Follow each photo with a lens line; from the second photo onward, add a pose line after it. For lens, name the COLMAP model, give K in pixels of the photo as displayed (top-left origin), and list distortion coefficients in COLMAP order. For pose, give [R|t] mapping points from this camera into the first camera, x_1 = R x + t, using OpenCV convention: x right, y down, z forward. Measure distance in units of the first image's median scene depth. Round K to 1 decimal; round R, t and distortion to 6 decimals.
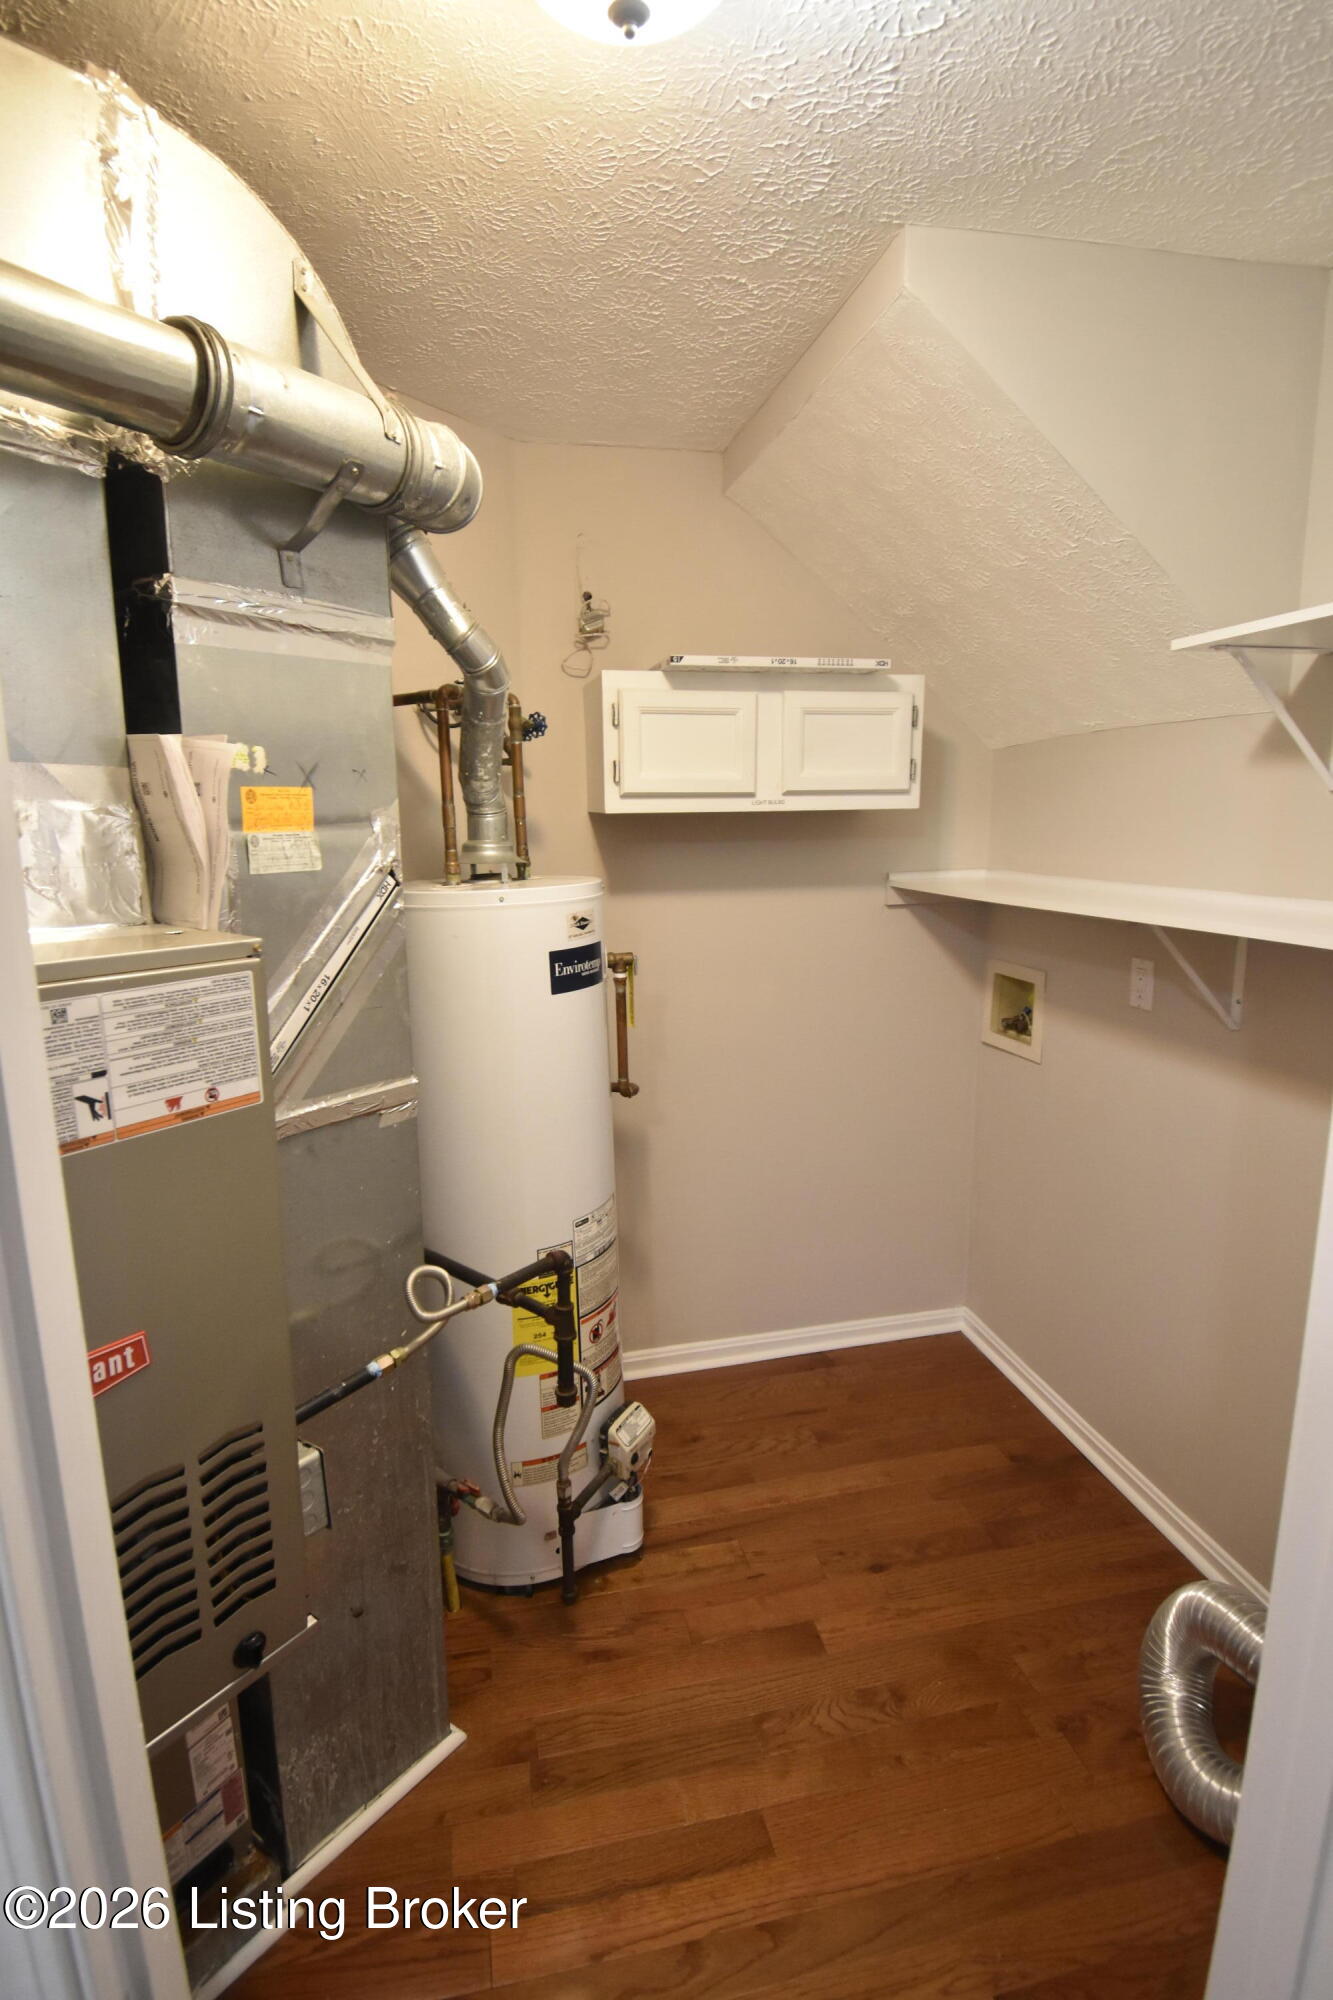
lens RADIAL K [[958.8, 0, 666.5], [0, 958.8, 1000.0], [0, 0, 1]] dist [0.022077, -0.028533]
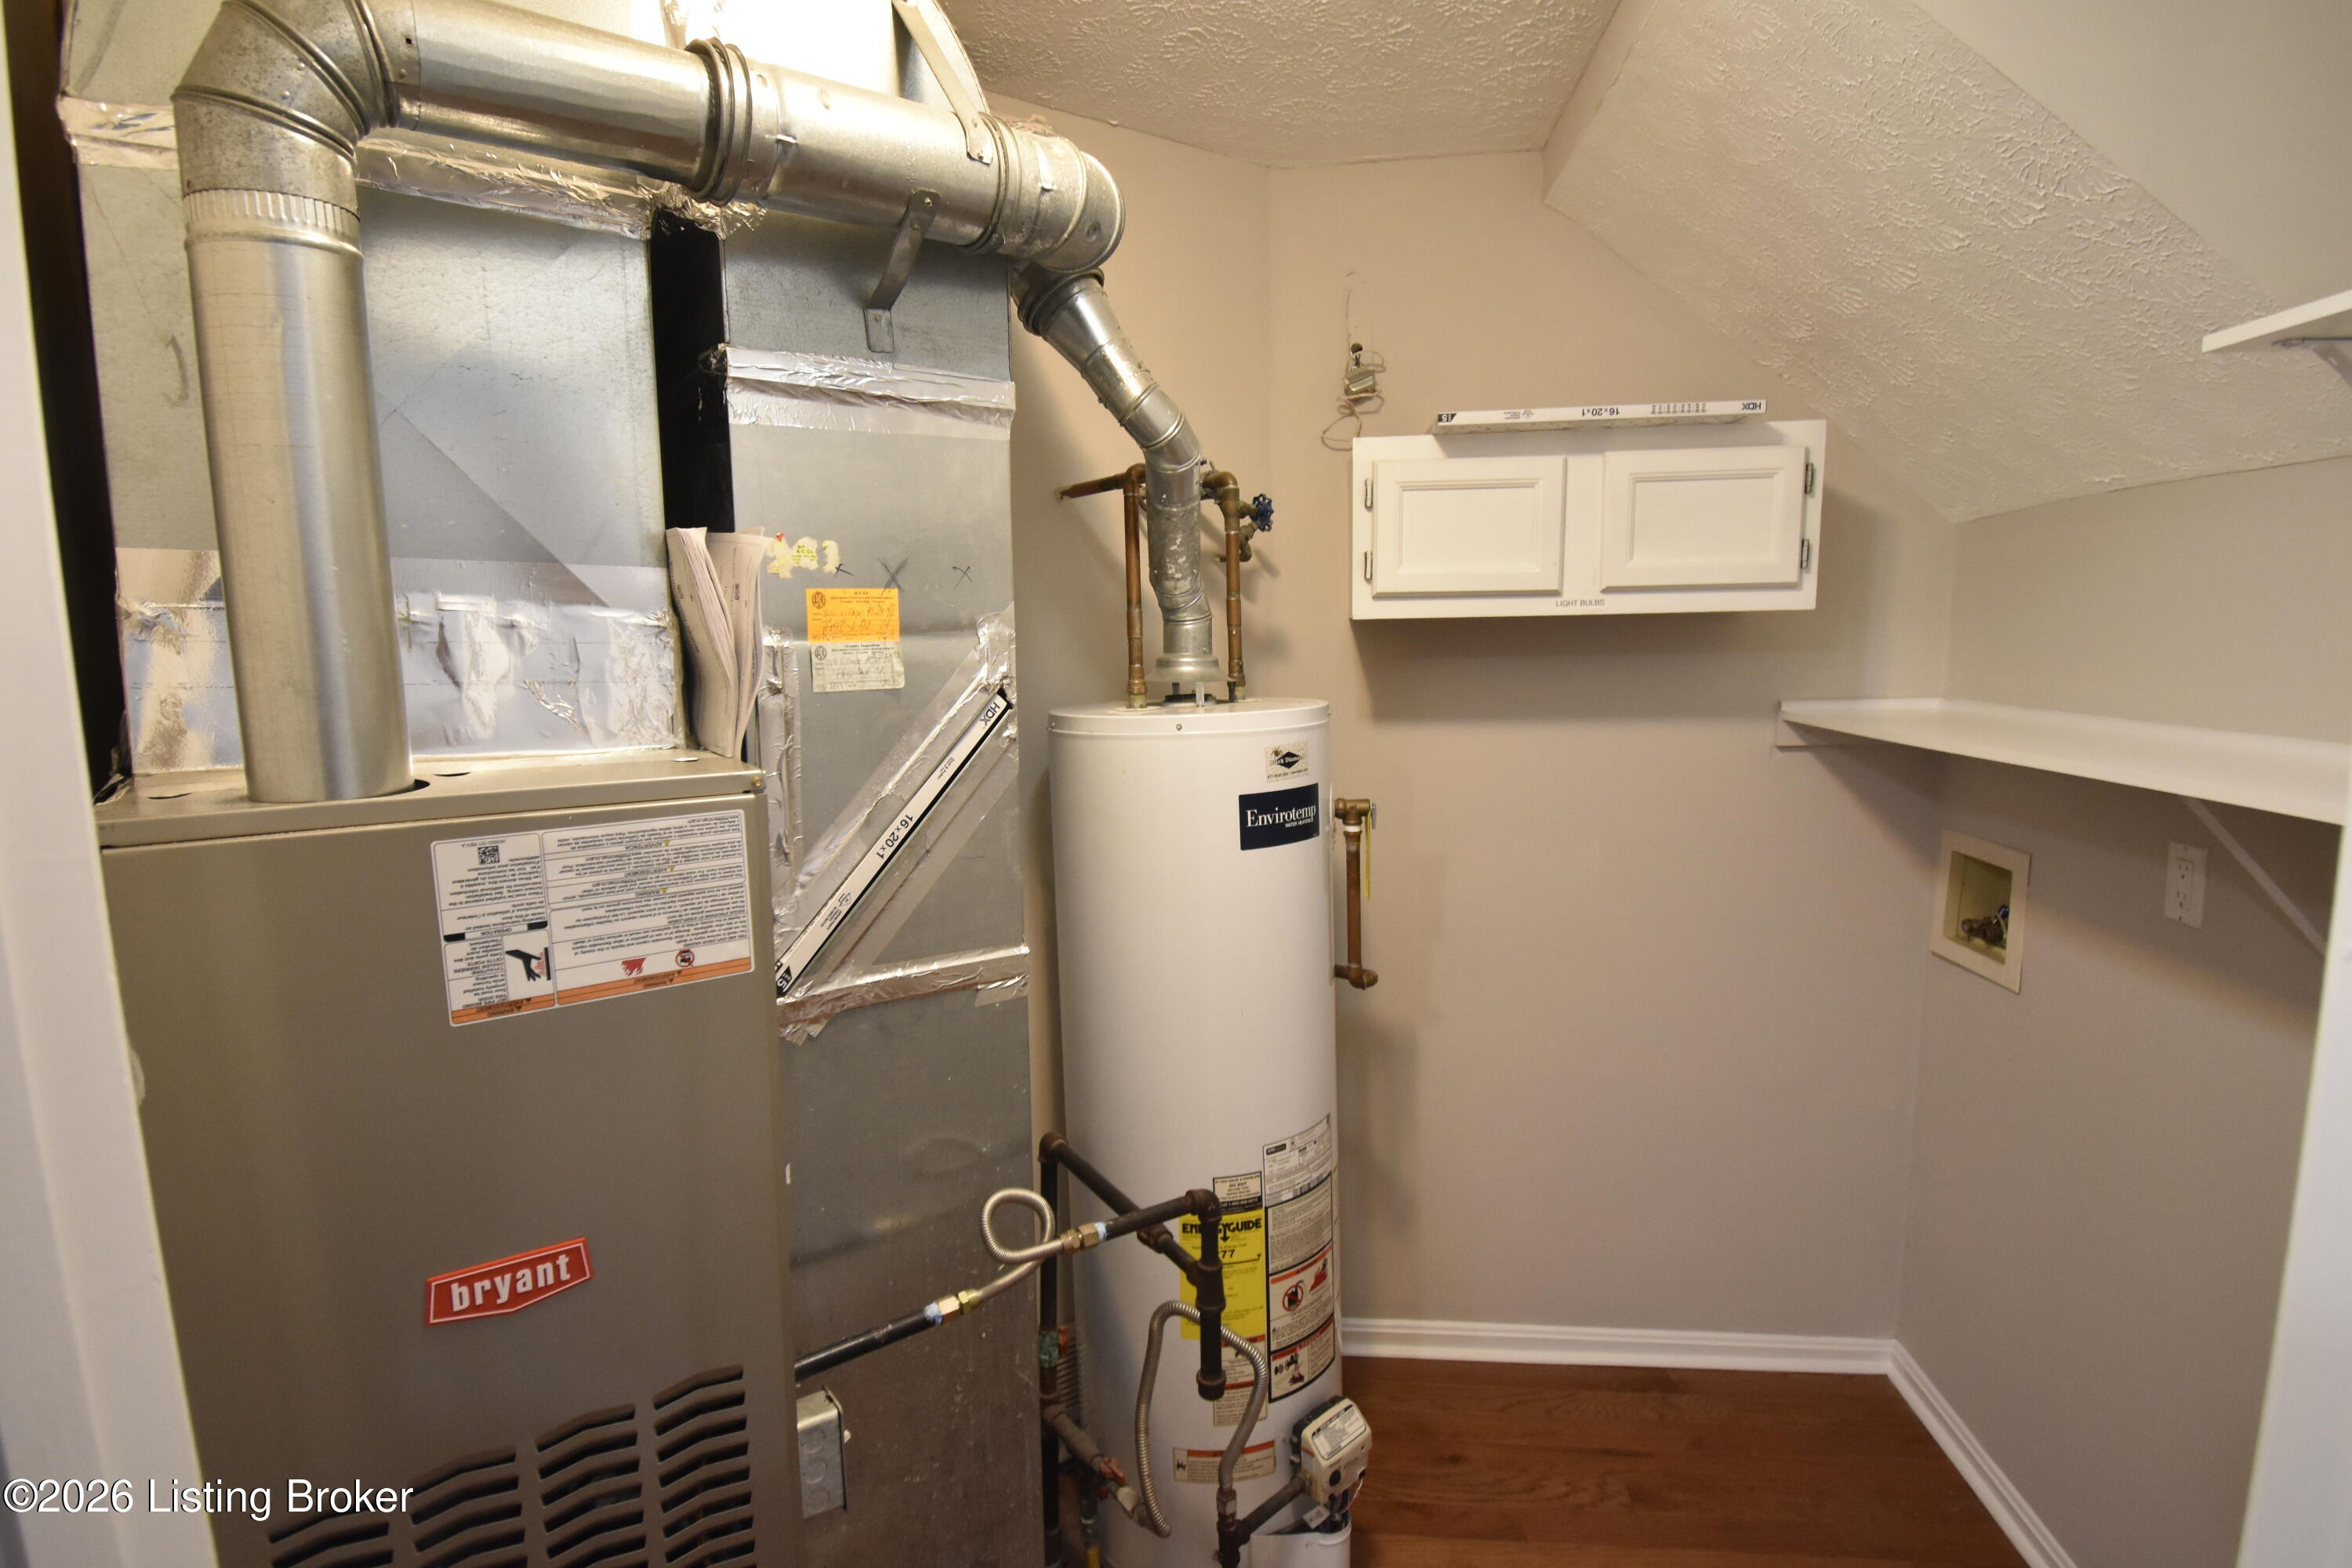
lens RADIAL K [[1141.8, 0, 1174.9], [0, 1141.8, 790.0], [0, 0, 1]] dist [0.021624, -0.029967]
pose [[0.948295, 0.040509, -0.314794, 0.131450], [-0.055154, 0.997764, -0.037749, -0.017946], [0.312561, 0.053159, 0.948409, 0.111900]]
